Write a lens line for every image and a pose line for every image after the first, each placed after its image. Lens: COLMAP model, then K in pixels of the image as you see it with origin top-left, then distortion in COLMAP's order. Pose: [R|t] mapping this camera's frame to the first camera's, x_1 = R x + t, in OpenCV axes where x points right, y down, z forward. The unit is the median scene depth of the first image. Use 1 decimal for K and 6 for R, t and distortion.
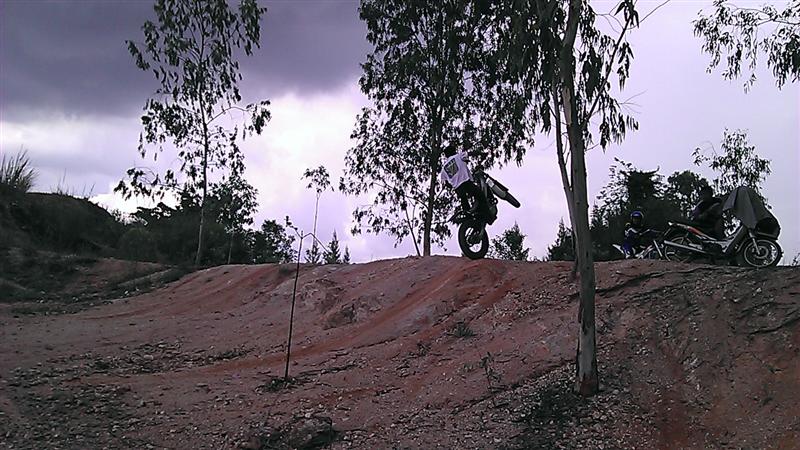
lens RADIAL K [[702.9, 0, 418.1], [0, 702.9, 228.0], [0, 0, 1]] dist [0.016518, -0.084536]
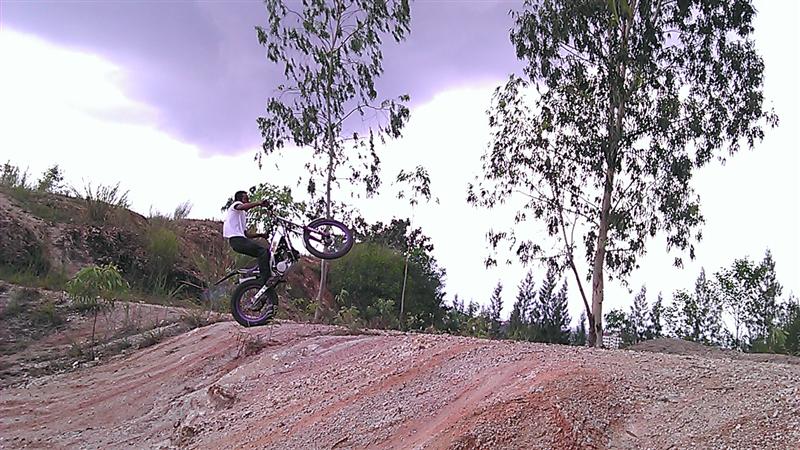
lens RADIAL K [[618.8, 0, 466.9], [0, 618.8, 285.9], [0, 0, 1]] dist [-0.045942, -0.005242]
pose [[0.950819, 0.016617, -0.309302, 0.074648], [-0.000912, 0.998706, 0.050852, -0.002758], [0.309747, -0.048069, 0.949603, 0.411990]]
